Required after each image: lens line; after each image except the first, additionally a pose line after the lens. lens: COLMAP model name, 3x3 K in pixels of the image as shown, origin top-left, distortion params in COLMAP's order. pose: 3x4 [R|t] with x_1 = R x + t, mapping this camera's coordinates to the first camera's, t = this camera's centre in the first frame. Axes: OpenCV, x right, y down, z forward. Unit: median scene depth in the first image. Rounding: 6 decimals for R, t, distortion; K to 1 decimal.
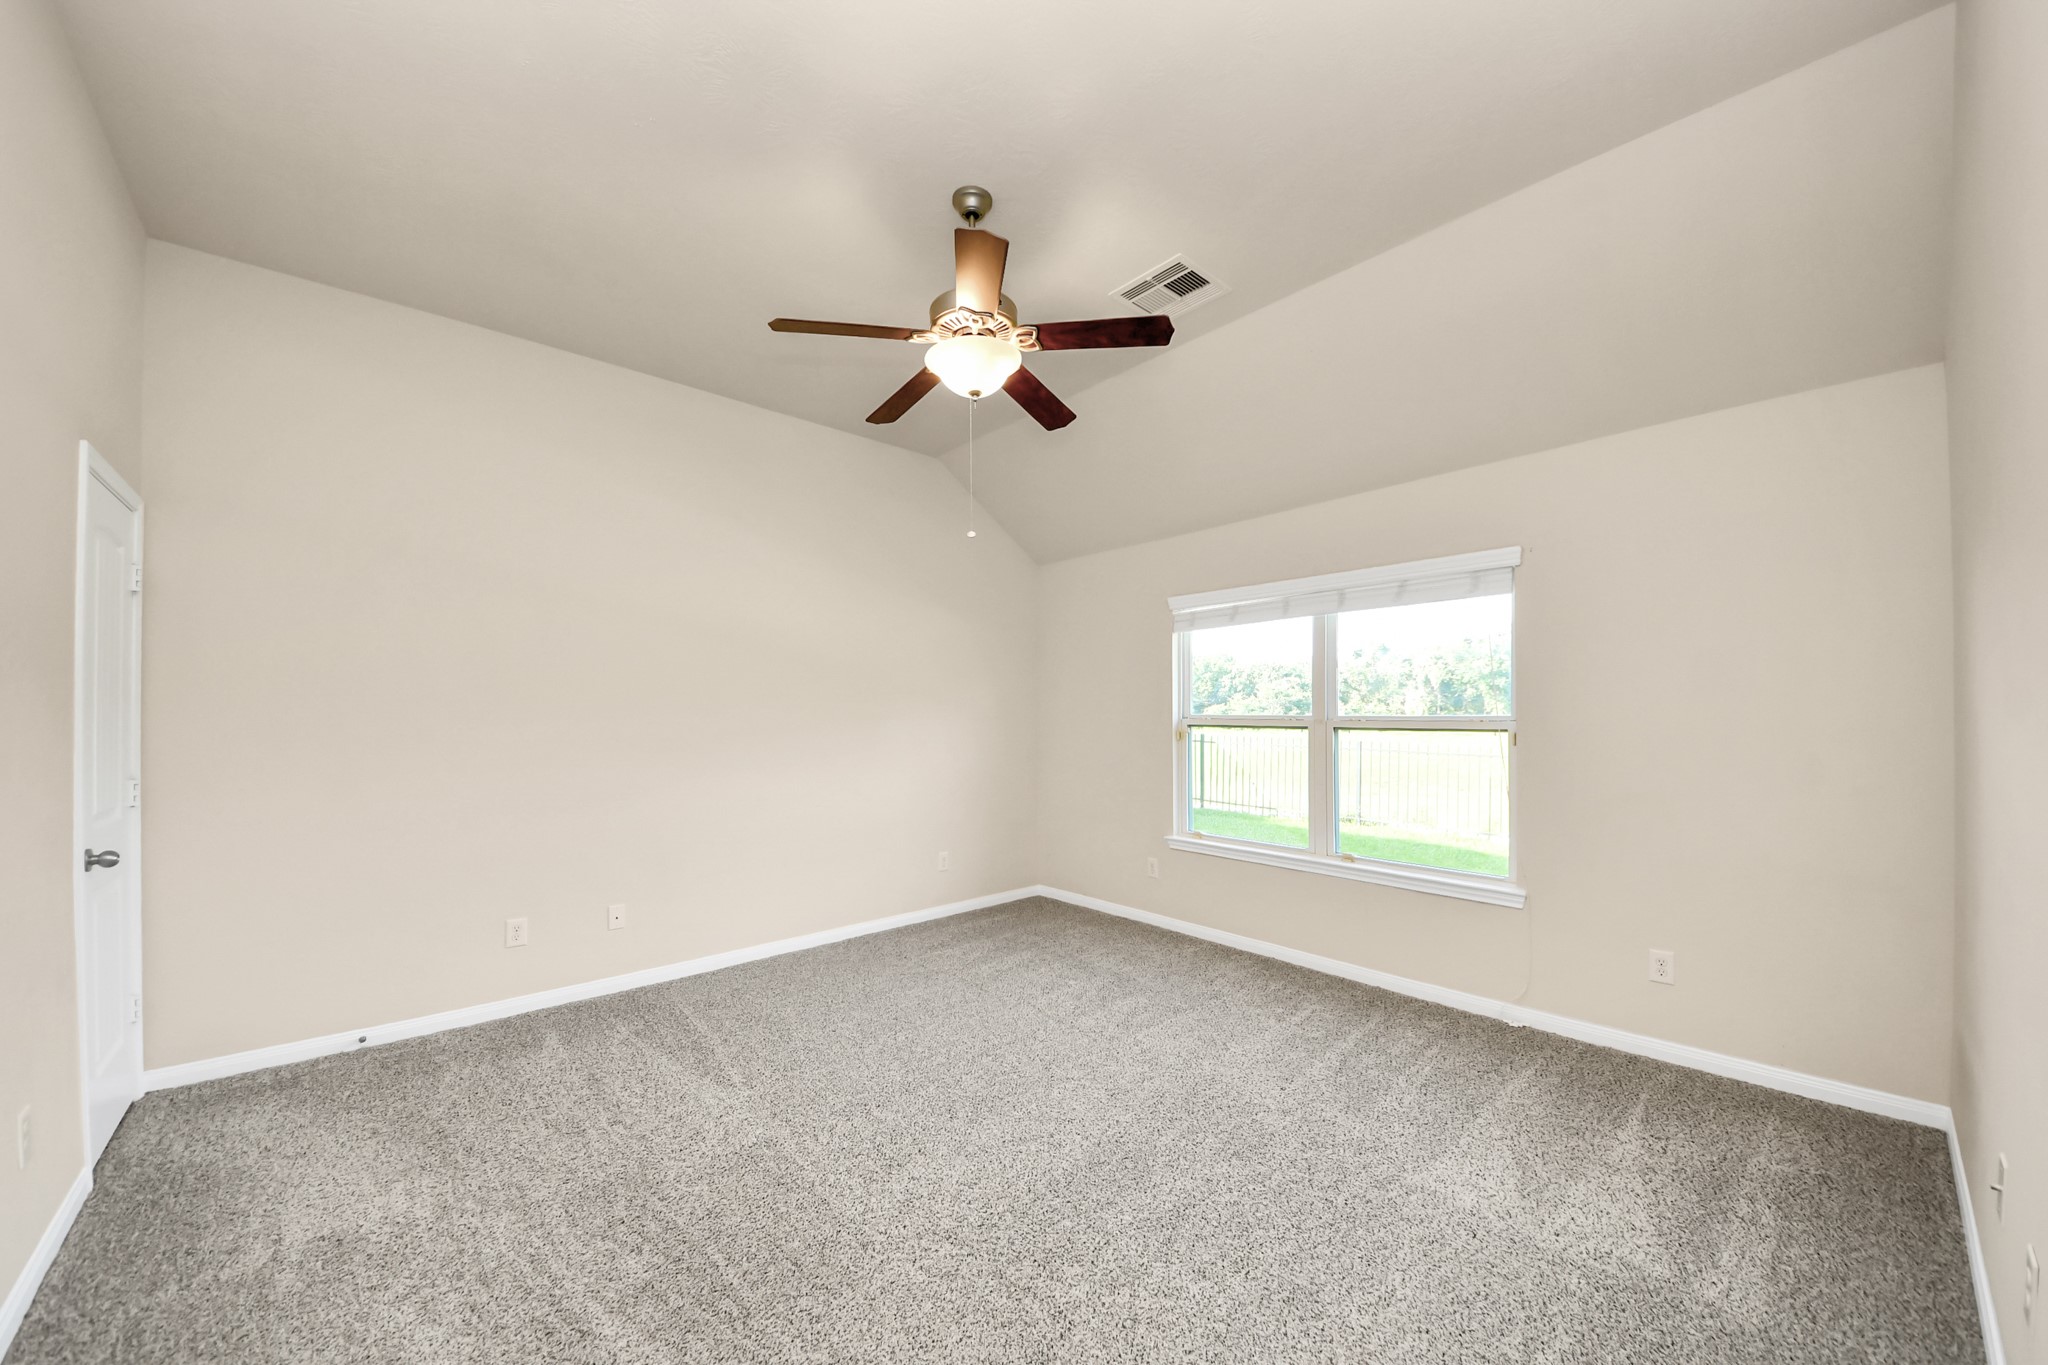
lens RADIAL K [[755.3, 0, 1019.9], [0, 755.3, 703.3], [0, 0, 1]] dist [-0.001614, -0.000282]
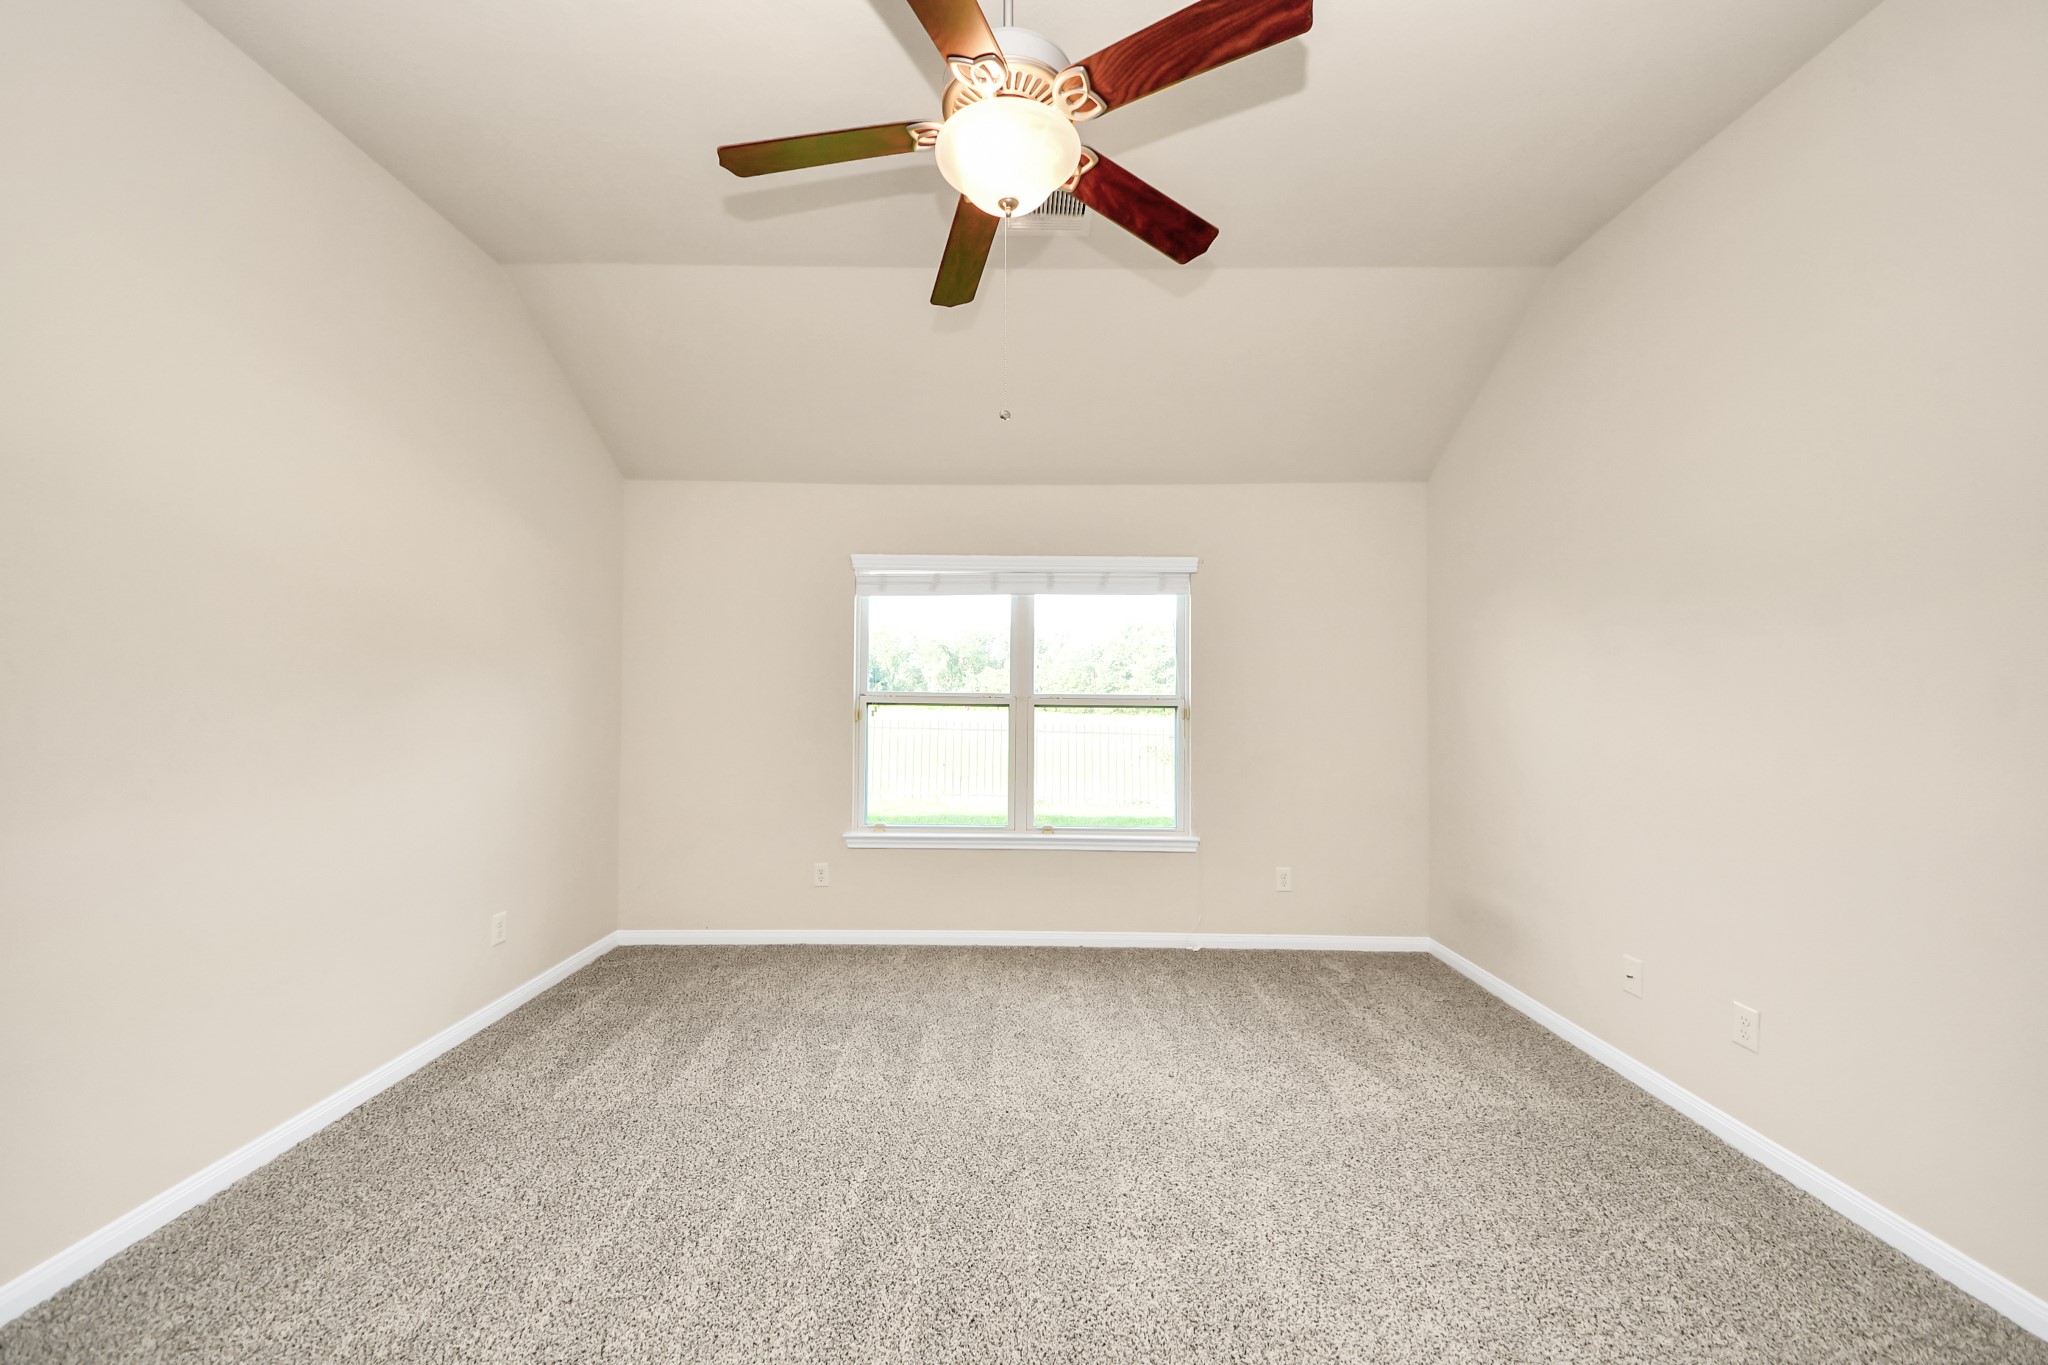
lens RADIAL K [[728.0, 0, 1039.0], [0, 728.0, 685.3], [0, 0, 1]] dist [0.055557, -0.000081]
pose [[0.655964, 0.018233, 0.754572, -0.335037], [-0.020746, 0.999766, -0.006123, 0.011143], [-0.754507, -0.011638, 0.656189, 0.344876]]
